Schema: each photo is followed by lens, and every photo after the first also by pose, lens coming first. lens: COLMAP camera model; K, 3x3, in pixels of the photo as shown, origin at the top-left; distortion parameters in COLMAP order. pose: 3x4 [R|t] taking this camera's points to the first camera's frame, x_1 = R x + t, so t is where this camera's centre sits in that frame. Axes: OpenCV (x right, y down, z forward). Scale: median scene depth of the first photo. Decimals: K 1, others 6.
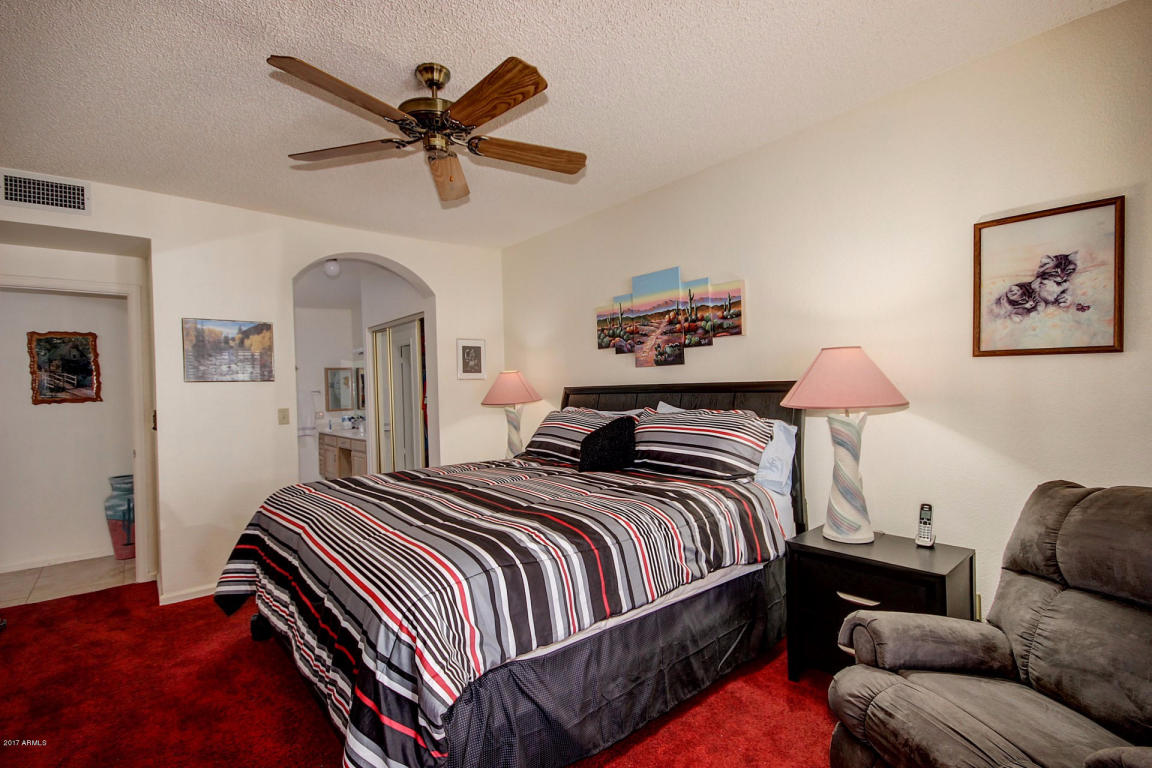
lens RADIAL K [[545.4, 0, 577.6], [0, 545.4, 384.1], [0, 0, 1]] dist [0.007711, -0.008135]
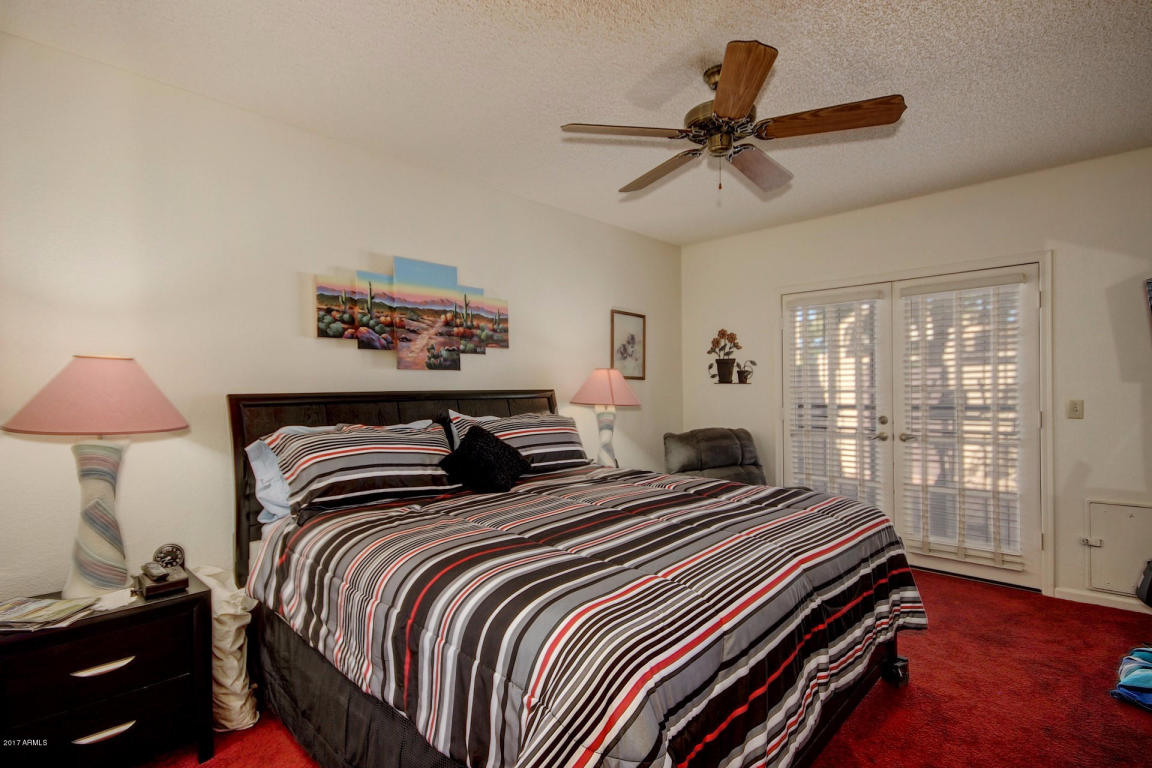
lens RADIAL K [[545.4, 0, 599.3], [0, 545.4, 401.0], [0, 0, 1]] dist [0.007711, -0.008135]
pose [[-0.146497, 0.012701, 0.989130, -0.796725], [0.021234, 0.999728, -0.009692, 0.032757], [-0.988983, 0.019584, -0.146727, 0.902082]]
